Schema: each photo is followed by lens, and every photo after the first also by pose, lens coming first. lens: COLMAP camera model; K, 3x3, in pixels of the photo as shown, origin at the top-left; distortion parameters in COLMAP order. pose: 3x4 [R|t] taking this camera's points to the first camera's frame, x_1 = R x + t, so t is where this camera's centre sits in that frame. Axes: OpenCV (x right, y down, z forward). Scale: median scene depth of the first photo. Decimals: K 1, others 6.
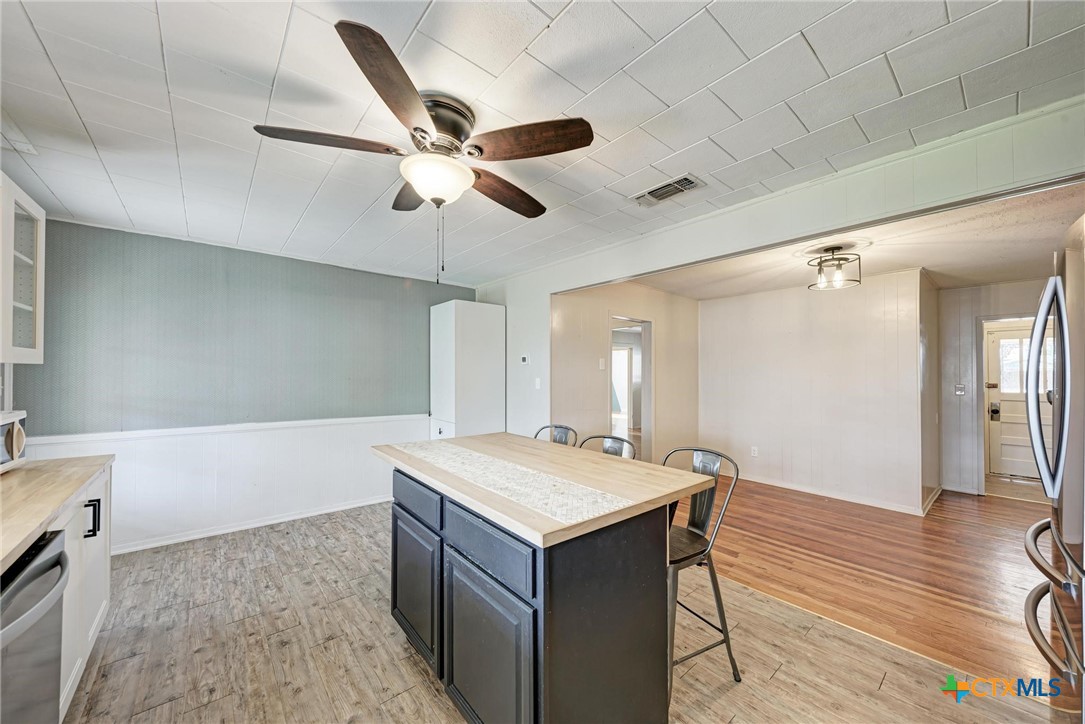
lens RADIAL K [[392.7, 0, 542.0], [0, 392.7, 367.2], [0, 0, 1]] dist [0.003690, -0.000231]
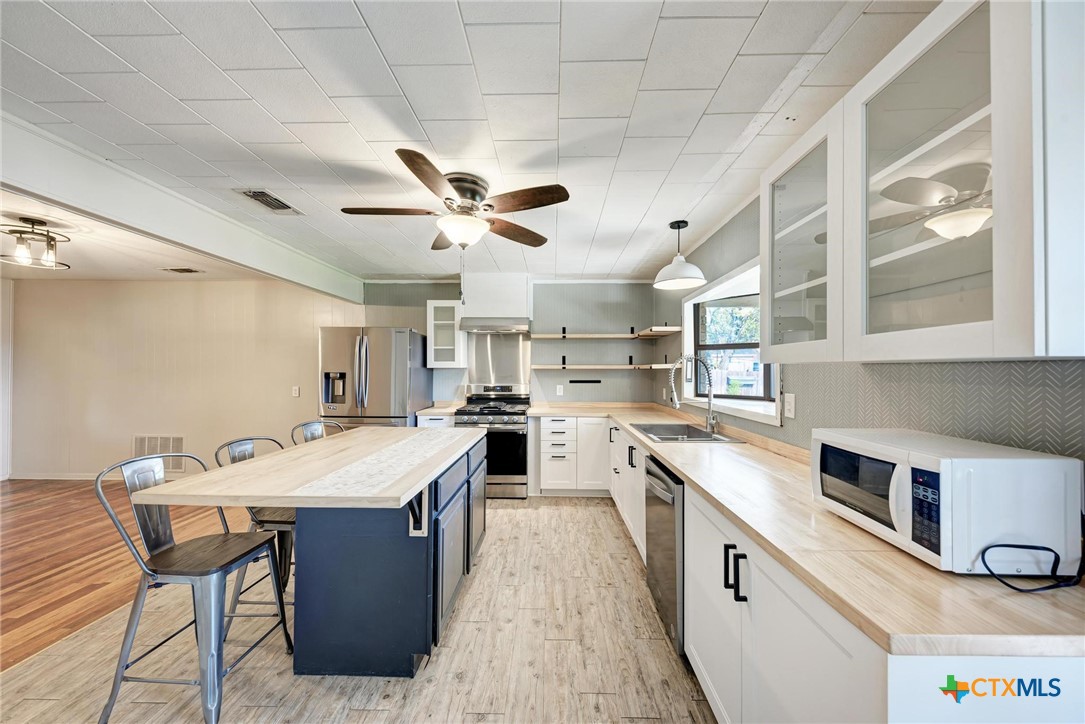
lens RADIAL K [[392.7, 0, 548.2], [0, 392.7, 367.1], [0, 0, 1]] dist [0.003690, -0.000231]
pose [[-0.756339, -0.006727, 0.654146, -0.758267], [-0.018147, 0.999778, -0.010701, 0.010118], [-0.653929, -0.019965, -0.756293, 1.007967]]
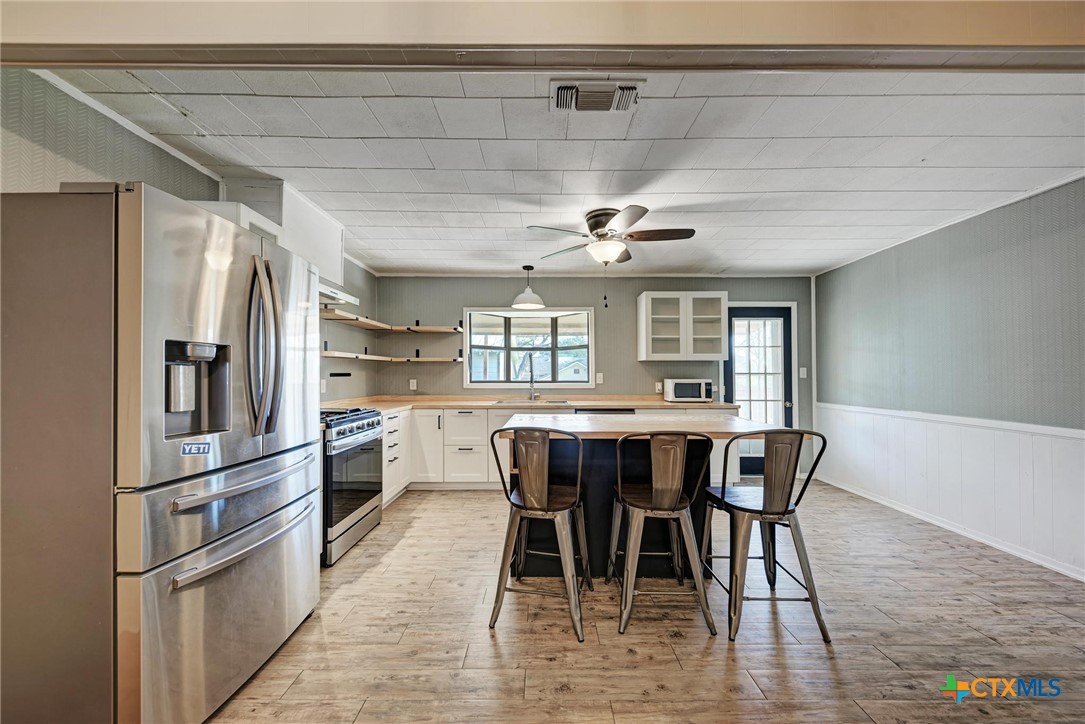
lens RADIAL K [[392.7, 0, 547.4], [0, 392.7, 370.8], [0, 0, 1]] dist [0.003690, -0.000231]
pose [[-0.632194, -0.017442, -0.774614, 0.726605], [0.002958, 0.999685, -0.024925, 0.069788], [0.774805, -0.018048, -0.631943, 1.055453]]
